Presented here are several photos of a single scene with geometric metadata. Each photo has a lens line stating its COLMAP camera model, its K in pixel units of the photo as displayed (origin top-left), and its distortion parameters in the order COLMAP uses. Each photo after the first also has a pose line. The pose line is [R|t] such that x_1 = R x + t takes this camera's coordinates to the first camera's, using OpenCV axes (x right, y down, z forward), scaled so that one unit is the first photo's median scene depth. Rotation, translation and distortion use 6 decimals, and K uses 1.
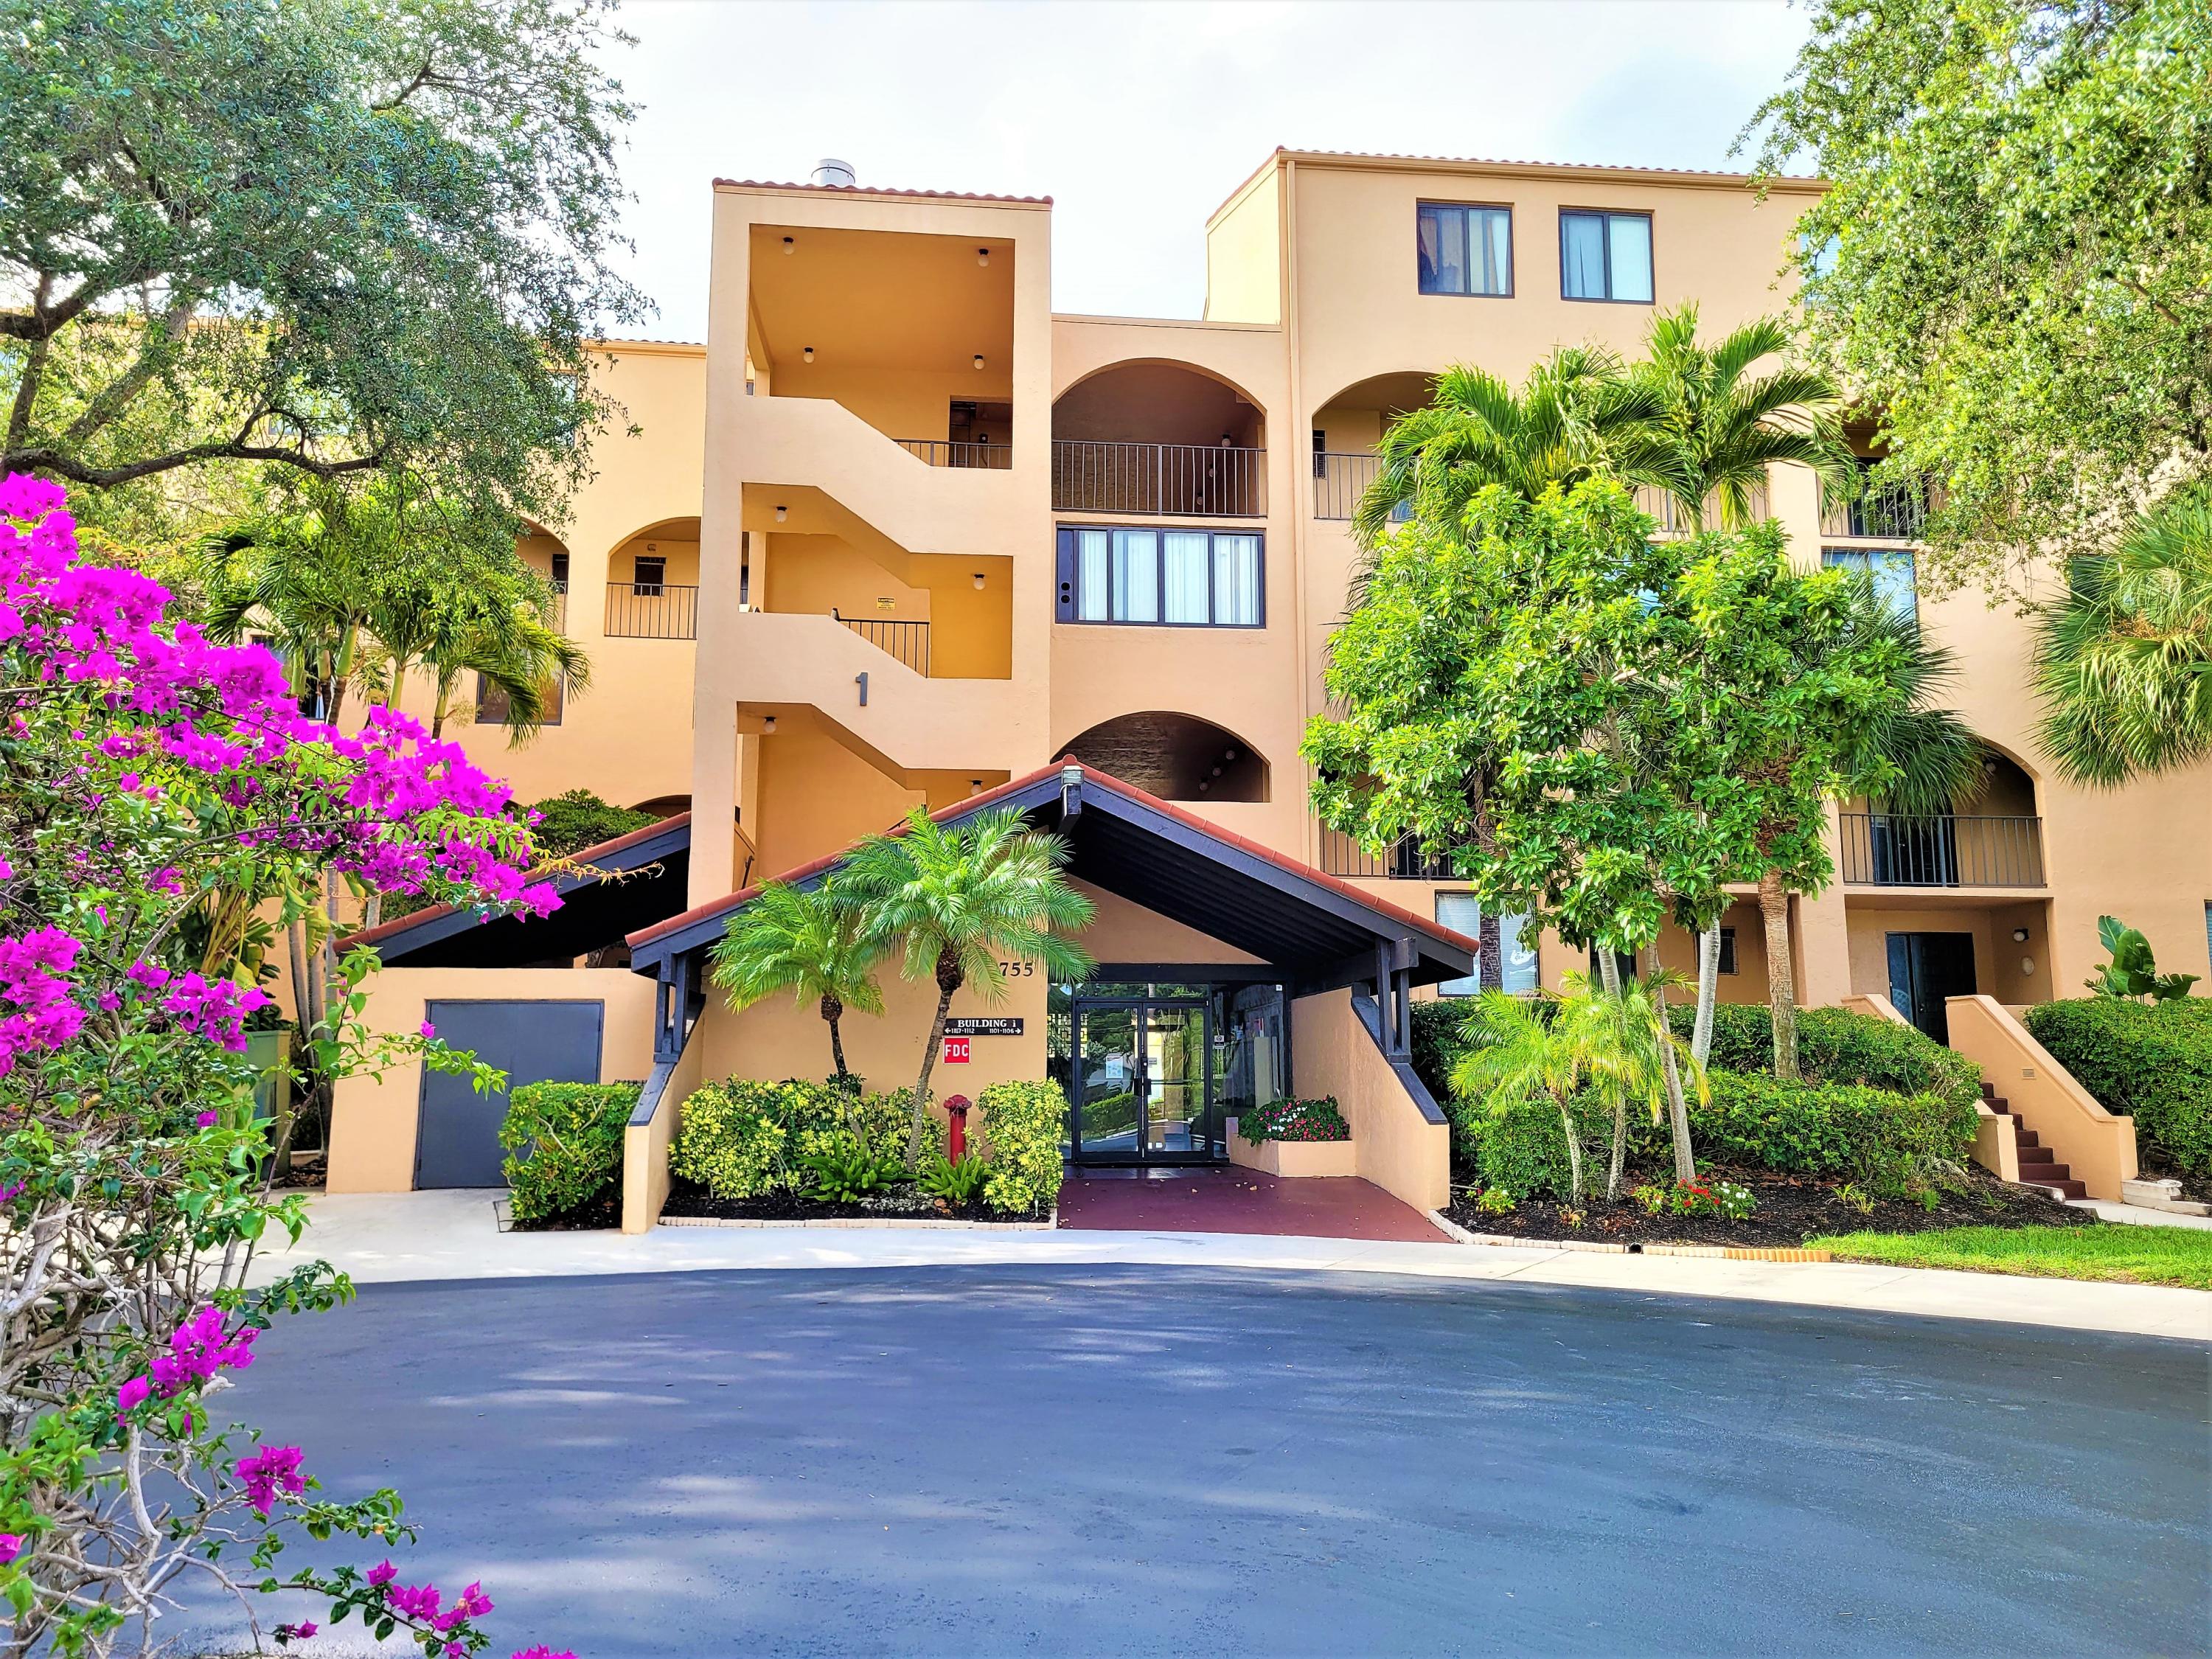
lens RADIAL K [[1630.9, 0, 1106.0], [0, 1630.9, 829.5], [0, 0, 1]] dist [0.033234, -0.000418]
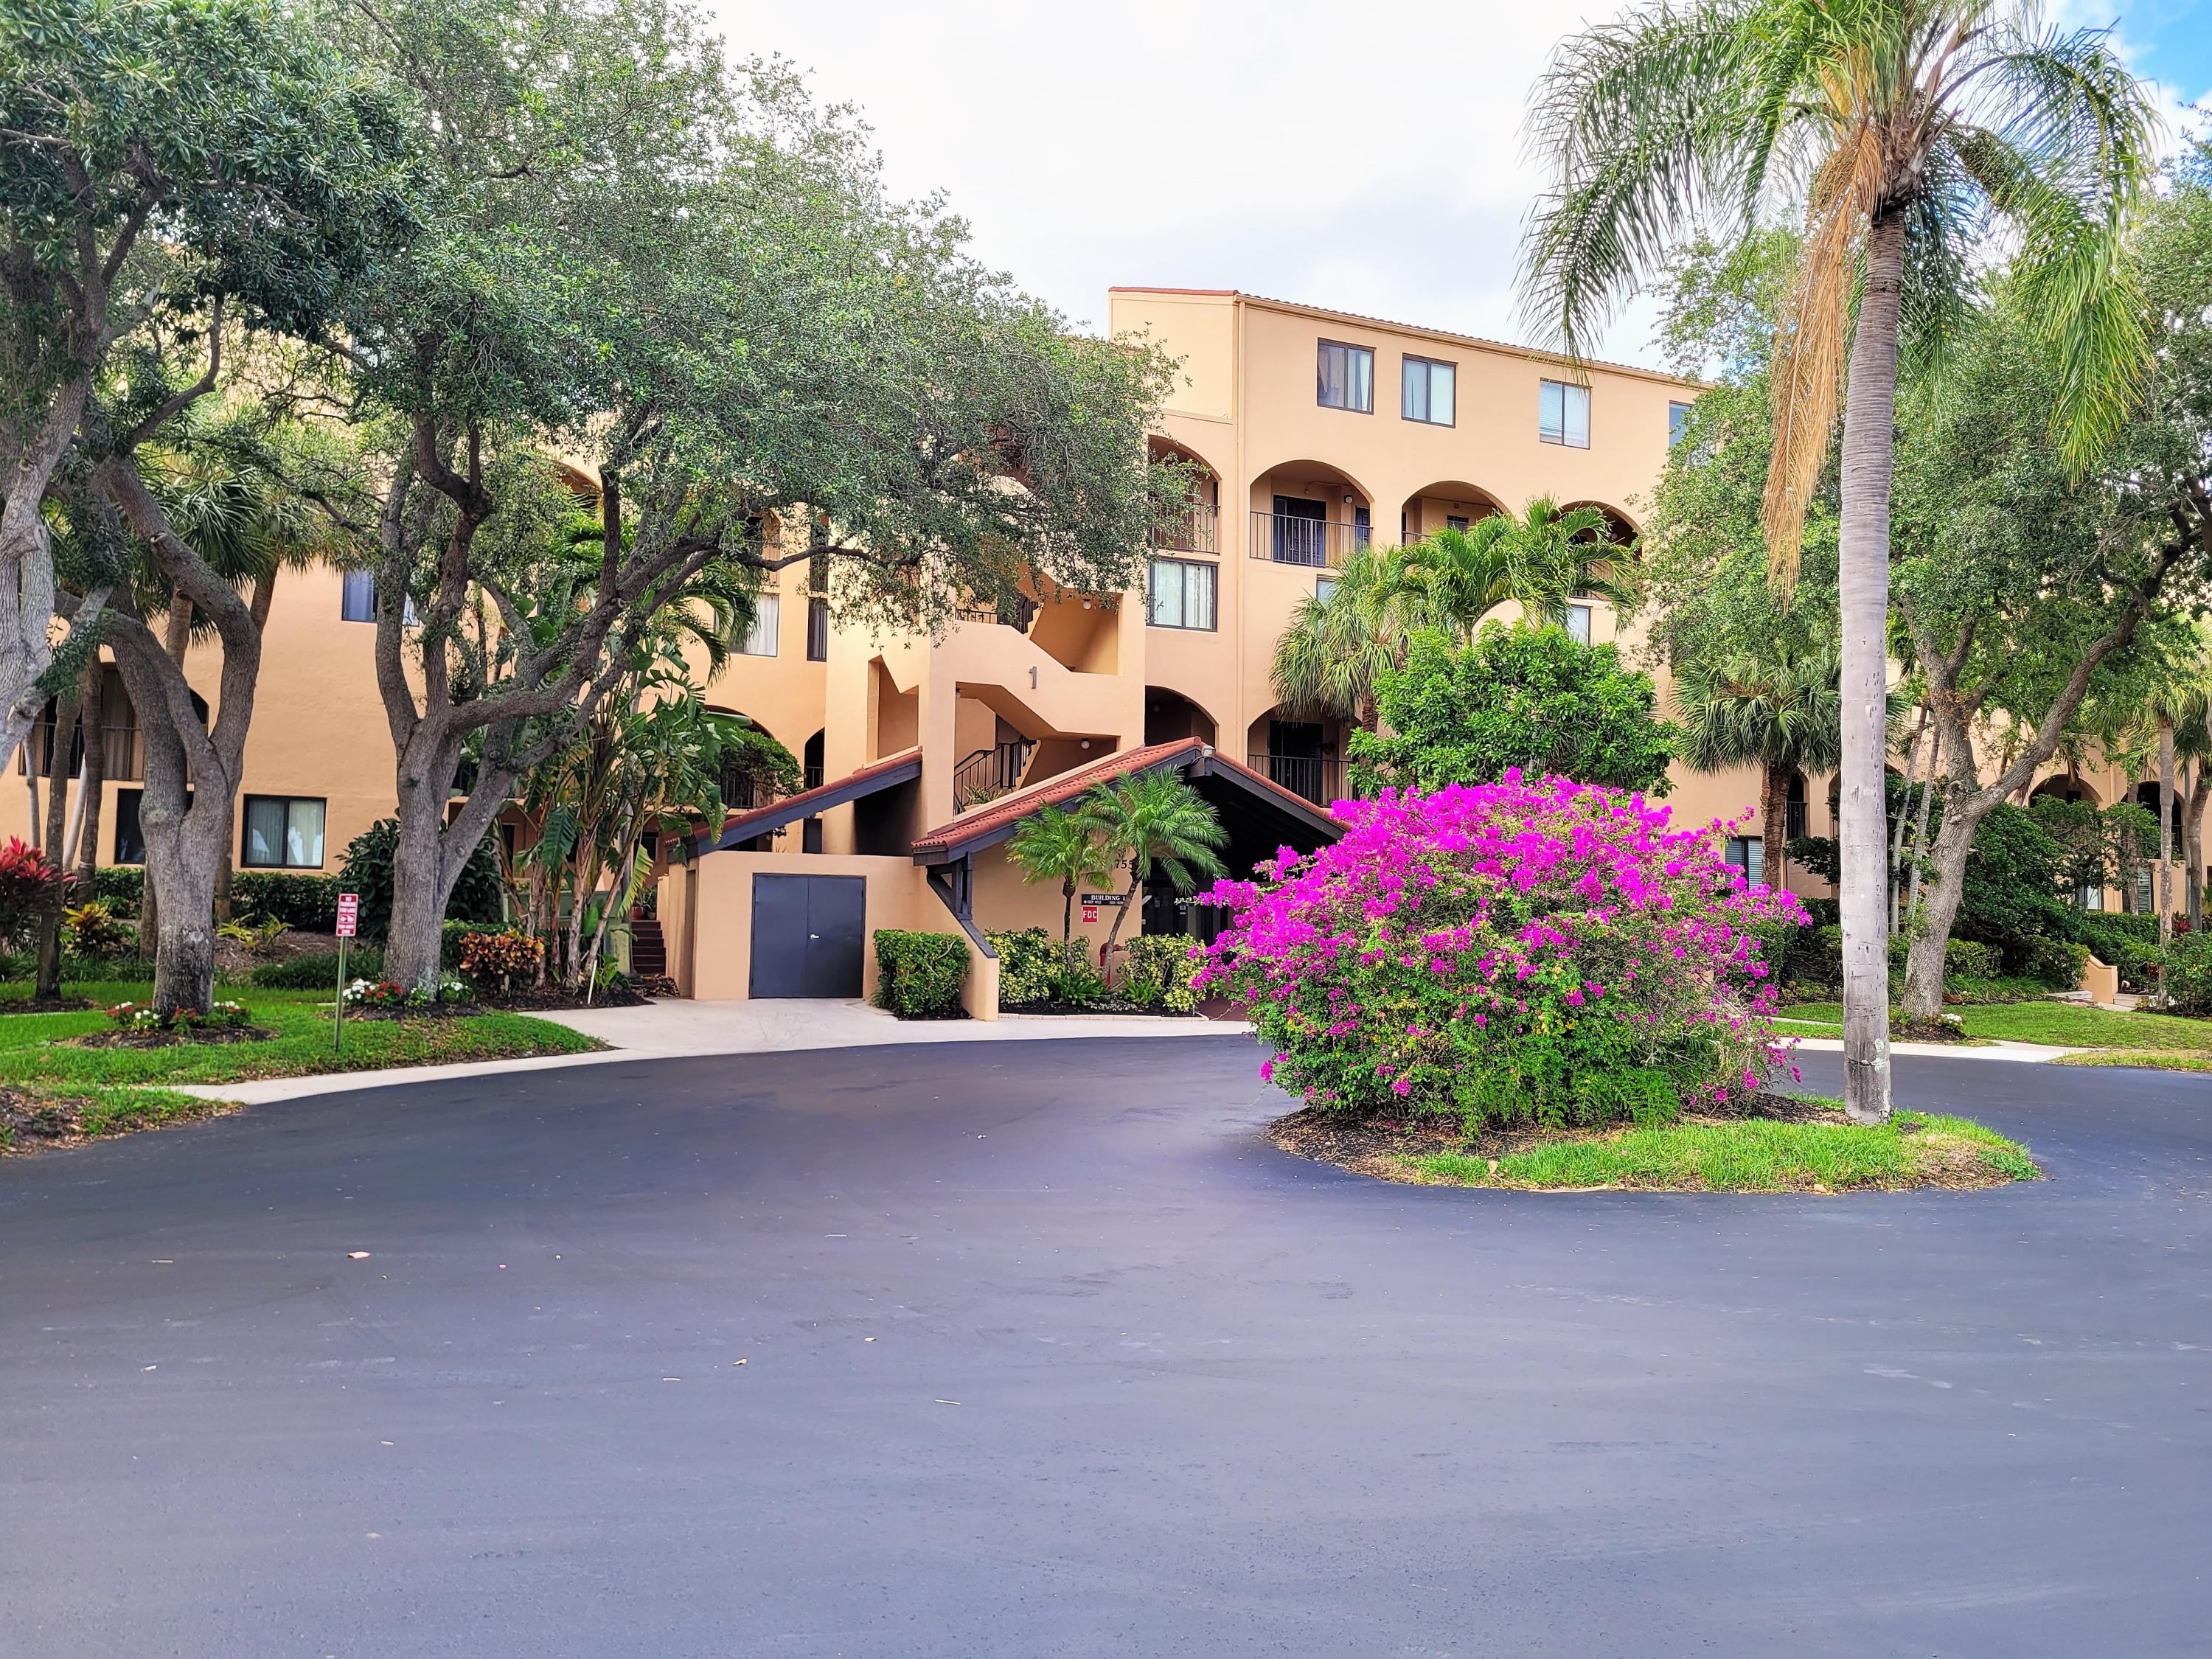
lens RADIAL K [[1630.9, 0, 1106.0], [0, 1630.9, 829.5], [0, 0, 1]] dist [0.033234, -0.000418]
pose [[0.953440, 0.034735, 0.299577, -0.431048], [-0.060673, 0.995128, 0.077717, -0.054289], [-0.295418, -0.092275, 0.950902, -0.384420]]
